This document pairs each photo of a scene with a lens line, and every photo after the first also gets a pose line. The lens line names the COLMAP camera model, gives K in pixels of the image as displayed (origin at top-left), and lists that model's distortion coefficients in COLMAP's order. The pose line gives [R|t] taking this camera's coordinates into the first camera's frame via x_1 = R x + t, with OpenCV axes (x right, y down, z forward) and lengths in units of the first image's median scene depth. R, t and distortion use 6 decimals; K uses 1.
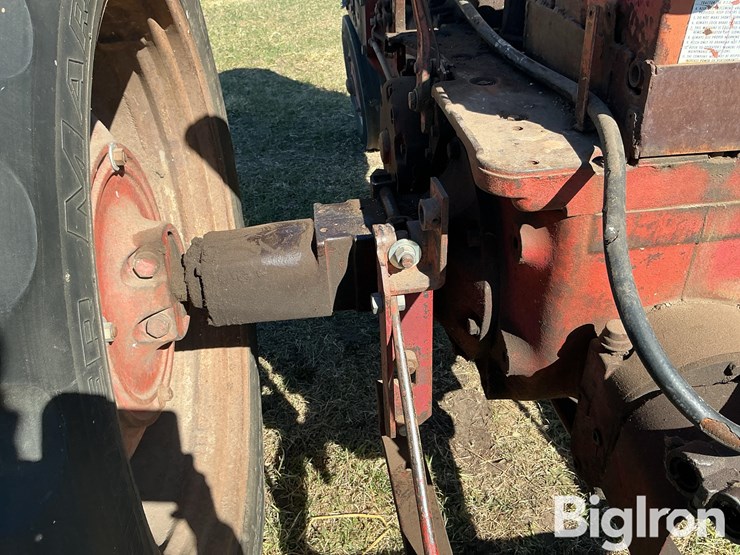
lens RADIAL K [[617.2, 0, 370.0], [0, 617.2, 277.5], [0, 0, 1]] dist [0.138641, -0.298393]
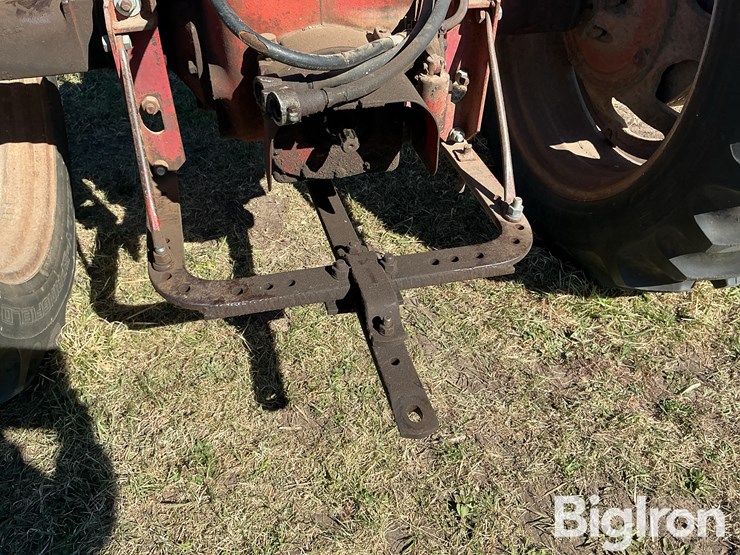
lens RADIAL K [[617.2, 0, 370.0], [0, 617.2, 277.5], [0, 0, 1]] dist [0.138641, -0.298393]
pose [[0.988935, -0.047652, 0.140490, 0.204670], [0.028658, 0.990533, 0.134248, 0.217280], [-0.145557, -0.128737, 0.980938, -0.237307]]
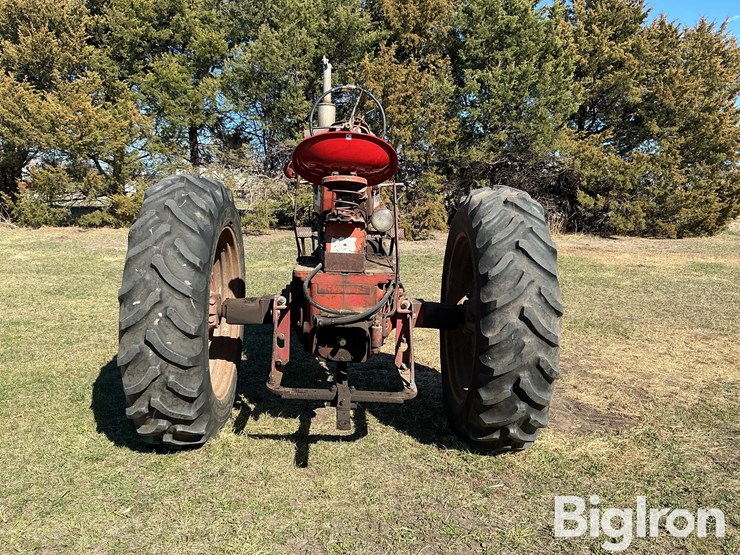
lens RADIAL K [[622.0, 0, 373.5], [0, 622.0, 274.7], [0, 0, 1]] dist [0.073160, -0.153819]
pose [[0.994436, 0.088915, -0.056489, 0.487218], [-0.104621, 0.896253, -0.431028, 0.841654], [0.012303, 0.434540, 0.900569, -1.488800]]
